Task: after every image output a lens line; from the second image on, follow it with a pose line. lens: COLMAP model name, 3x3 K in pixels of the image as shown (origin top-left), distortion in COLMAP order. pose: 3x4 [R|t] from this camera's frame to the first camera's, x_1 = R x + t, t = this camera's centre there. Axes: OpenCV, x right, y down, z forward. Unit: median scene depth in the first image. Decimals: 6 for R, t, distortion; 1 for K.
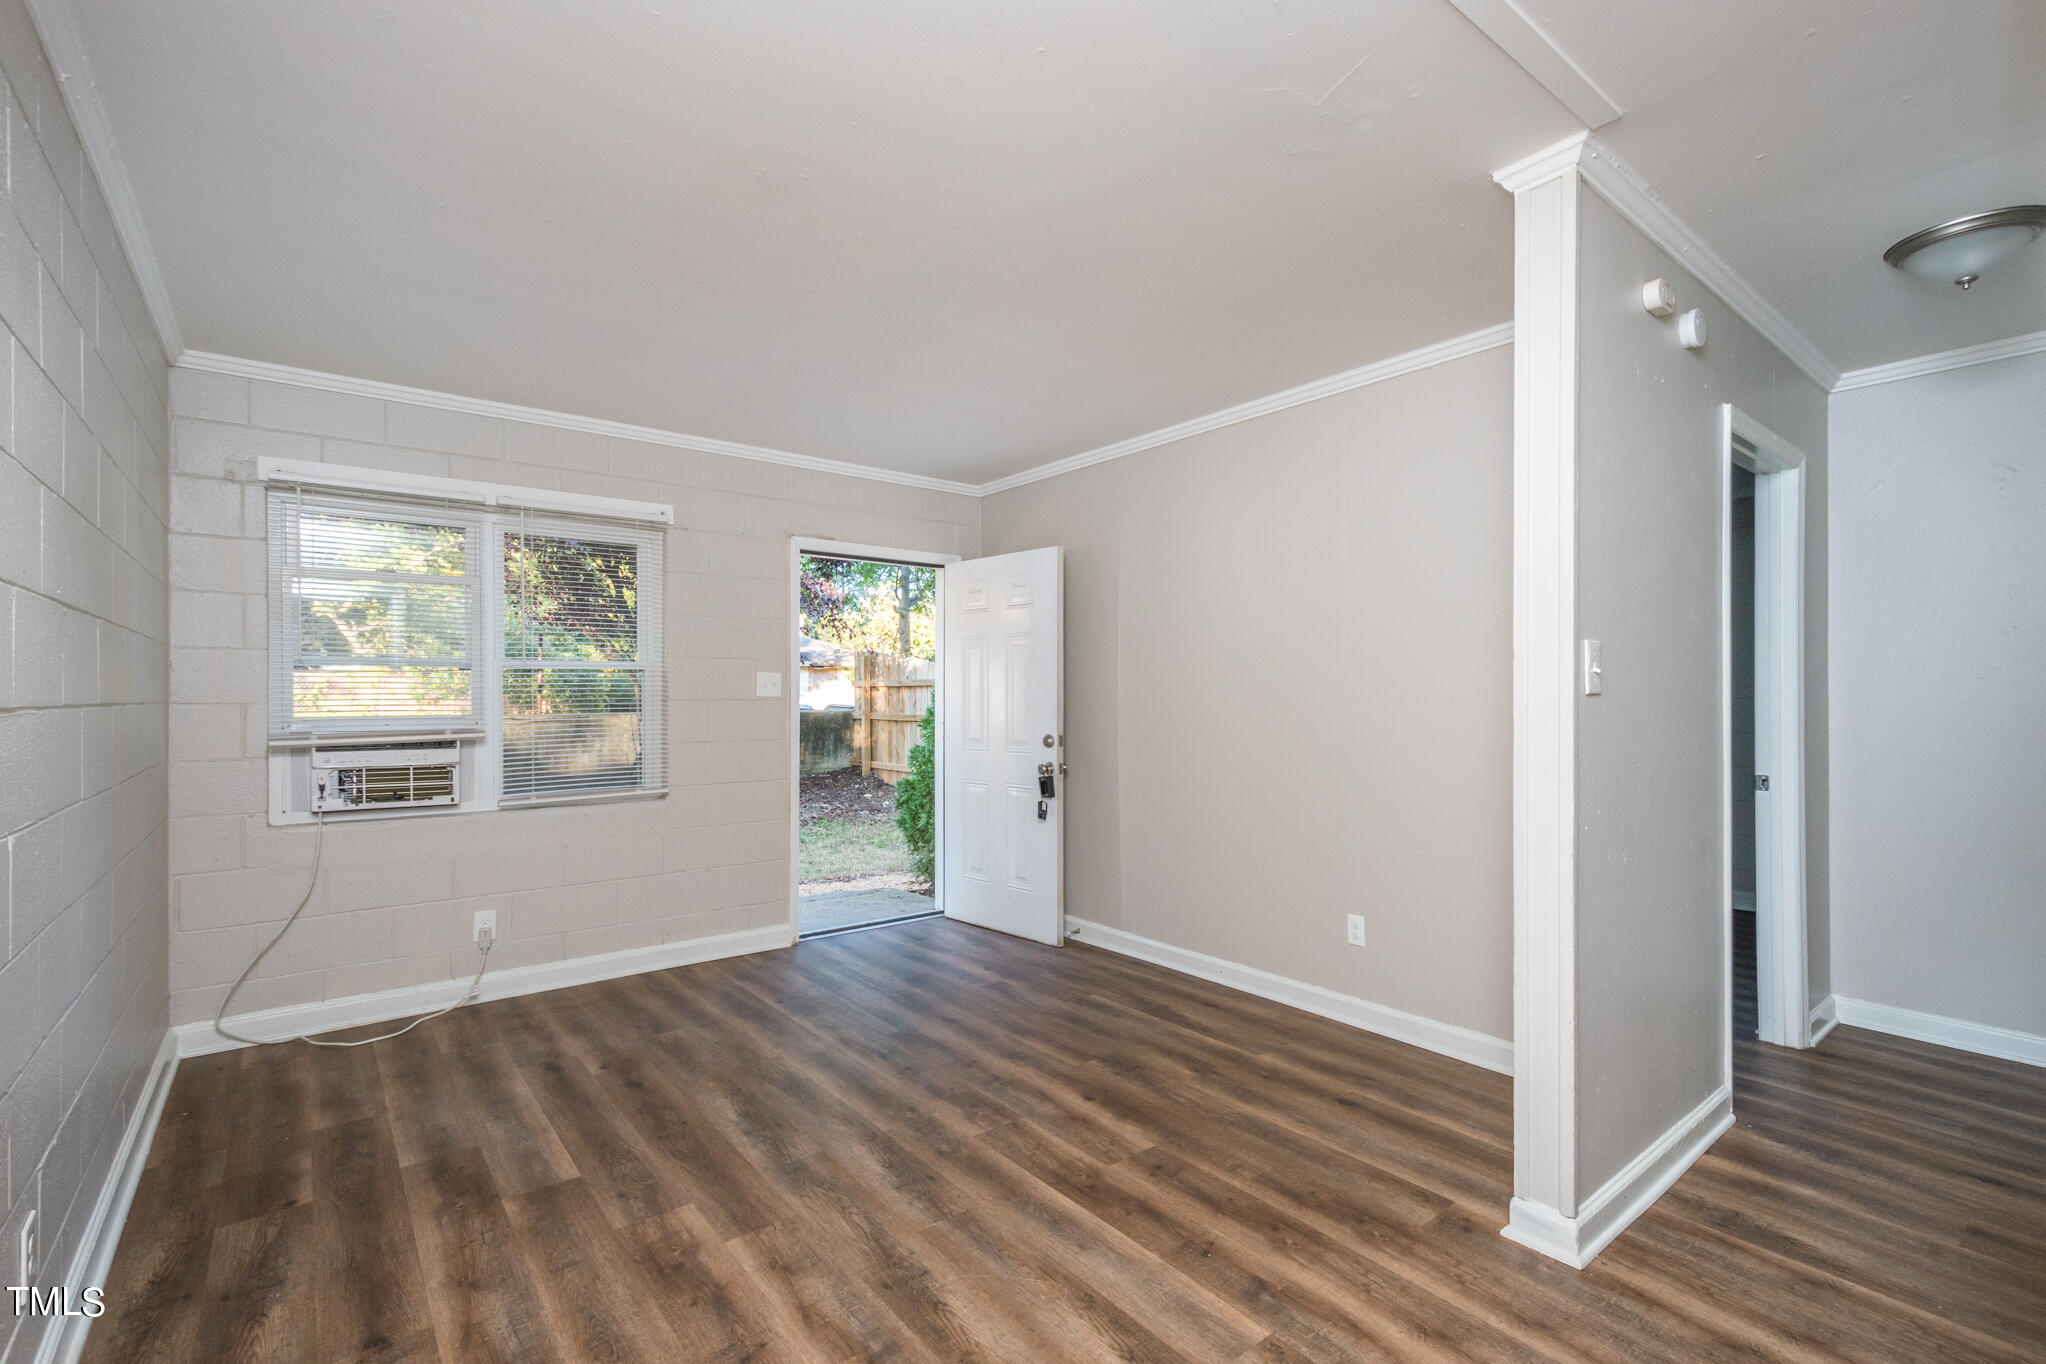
lens RADIAL K [[906.8, 0, 1020.2], [0, 906.8, 690.4], [0, 0, 1]] dist [0.000529, 0.000058]
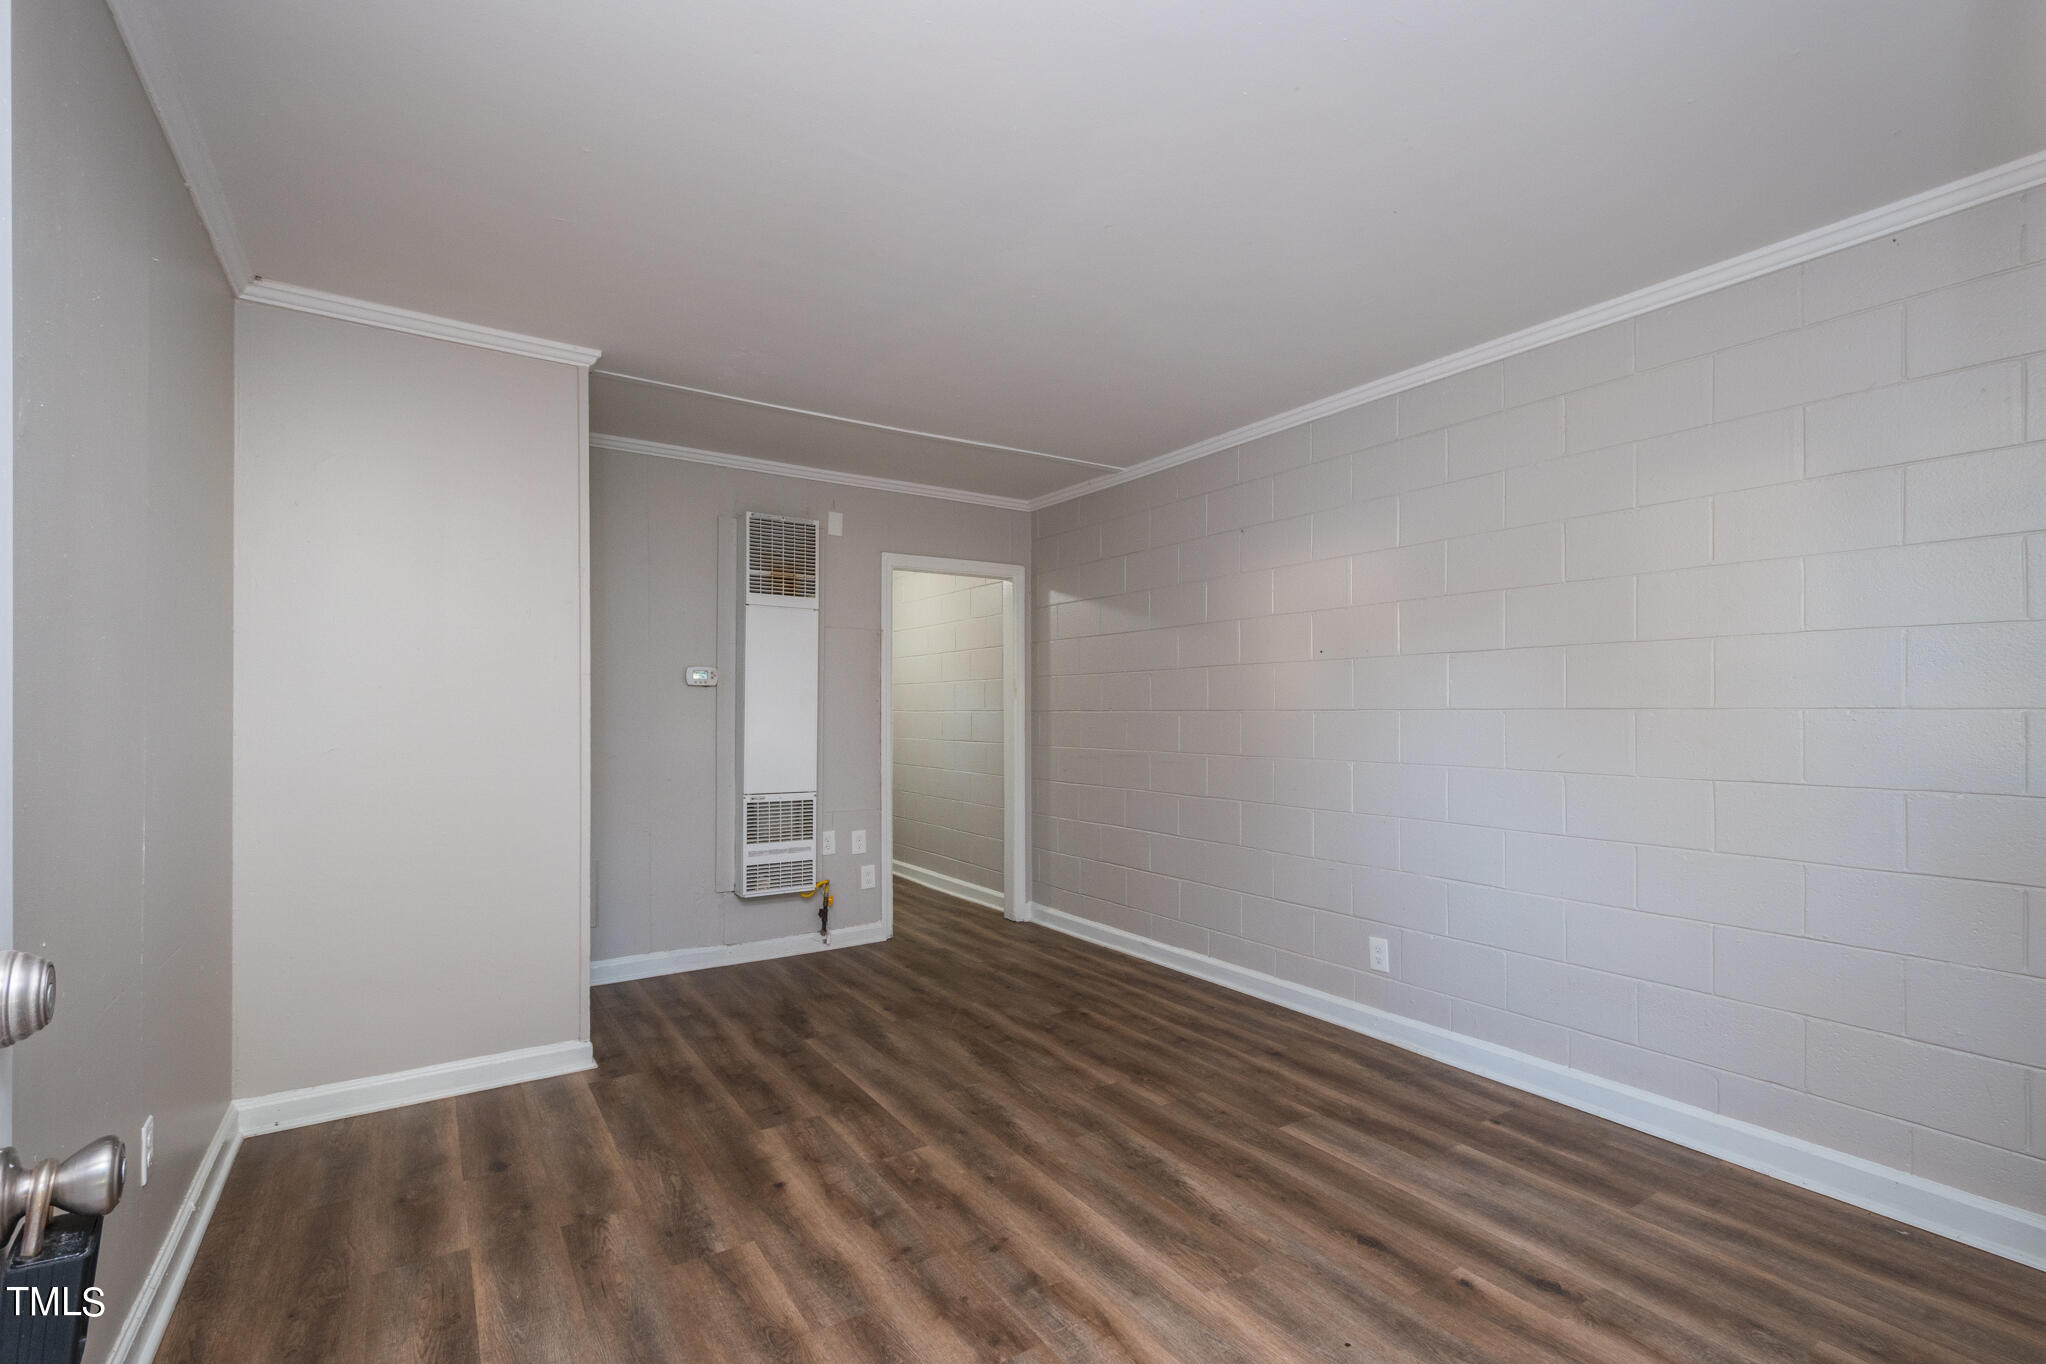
lens RADIAL K [[906.8, 0, 1023.4], [0, 906.8, 692.5], [0, 0, 1]] dist [0.000529, 0.000058]
pose [[-0.996552, 0.002869, 0.082920, -0.246537], [0.000410, 0.999560, -0.029660, 0.021835], [-0.082969, -0.029523, -0.996115, 2.049451]]
